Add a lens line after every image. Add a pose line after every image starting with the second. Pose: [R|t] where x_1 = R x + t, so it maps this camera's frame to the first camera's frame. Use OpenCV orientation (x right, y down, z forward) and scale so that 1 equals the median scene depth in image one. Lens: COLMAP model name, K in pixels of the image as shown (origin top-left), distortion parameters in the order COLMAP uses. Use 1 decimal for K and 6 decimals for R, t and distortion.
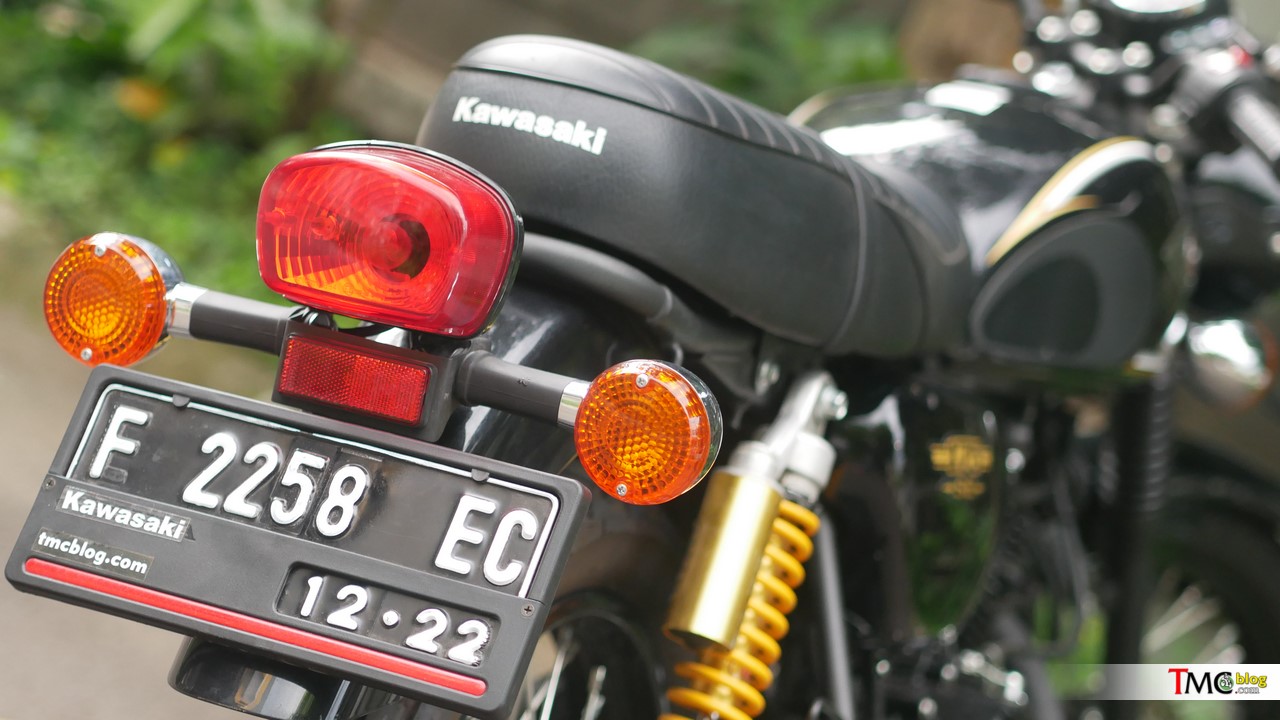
lens RADIAL K [[3481.9, 0, 638.0], [0, 3481.9, 356.3], [0, 0, 1]] dist [0.230177, 0.000000]
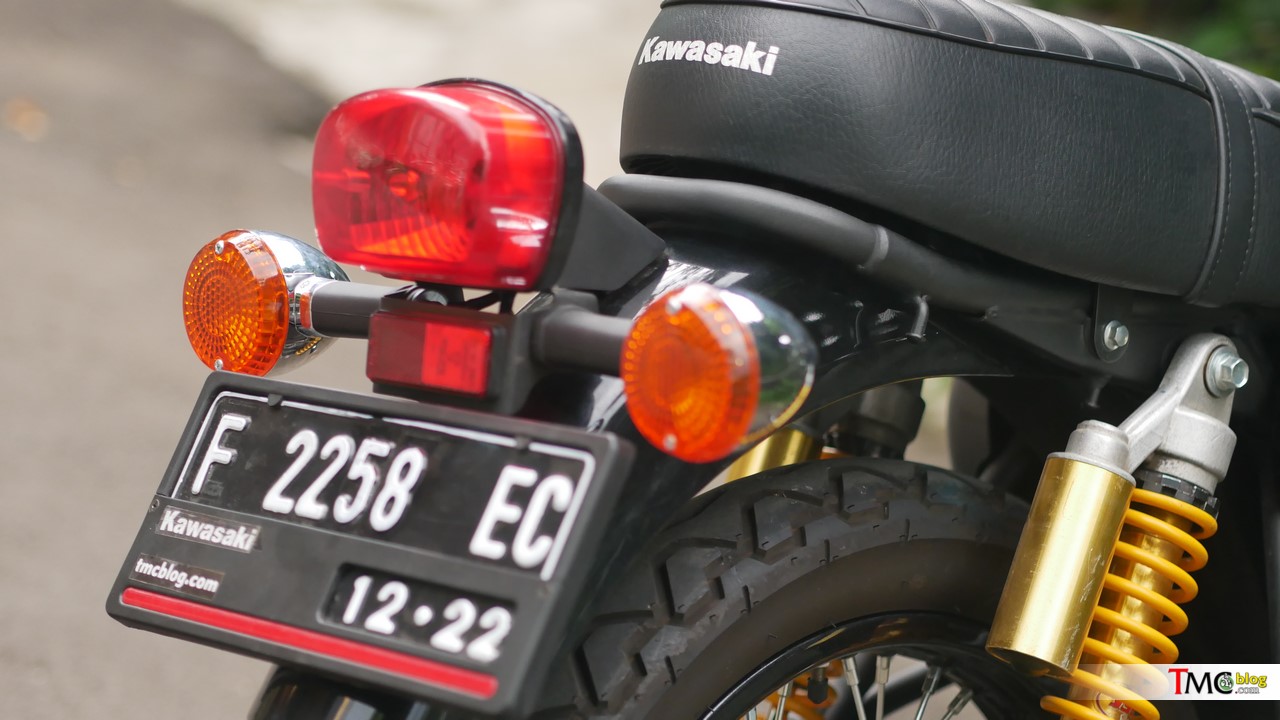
lens RADIAL K [[3481.9, 0, 636.8], [0, 3481.9, 361.2], [0, 0, 1]] dist [0.230177, 0.000000]
pose [[0.903755, -0.102185, -0.415675, 0.325637], [0.070720, 0.993387, -0.090444, 0.090830], [0.422169, 0.052342, 0.905005, 0.241663]]
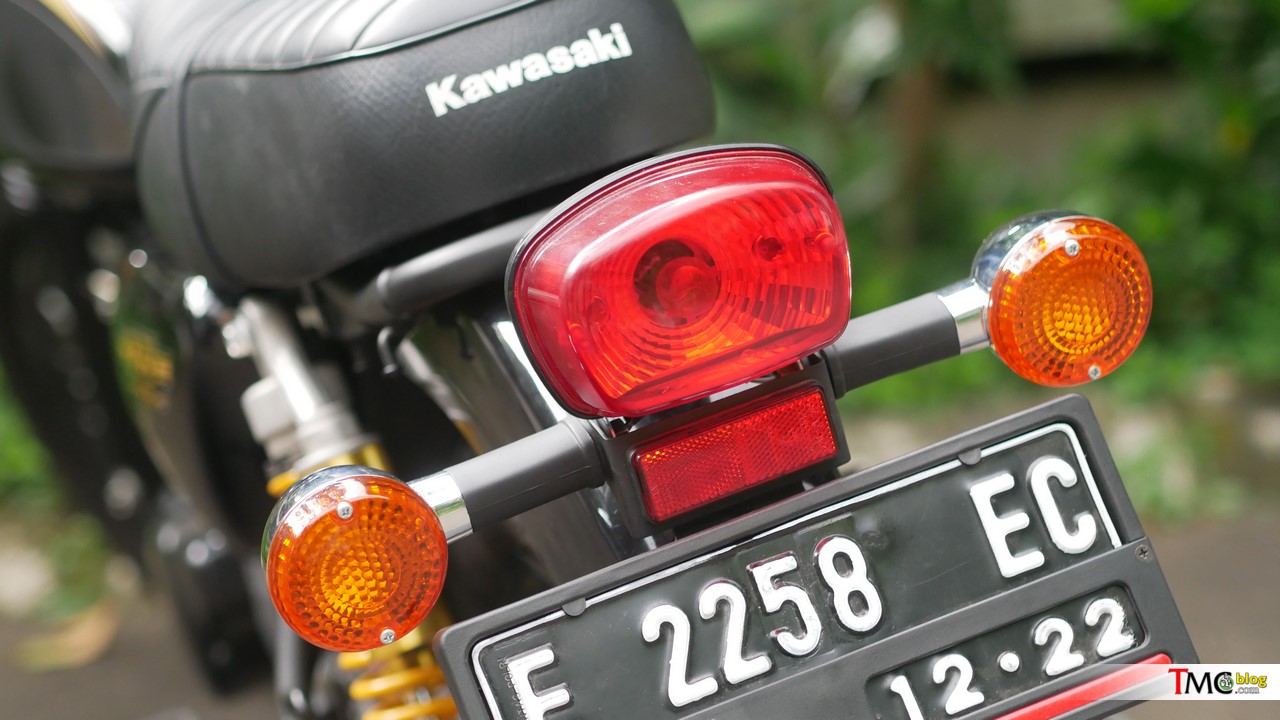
lens RADIAL K [[3481.9, 0, 642.6], [0, 3481.9, 358.3], [0, 0, 1]] dist [0.230177, 0.000000]
pose [[0.661476, -0.559868, 0.498996, -0.477384], [0.450868, 0.828564, 0.331962, -0.282361], [-0.599305, 0.005396, 0.800502, 0.388192]]
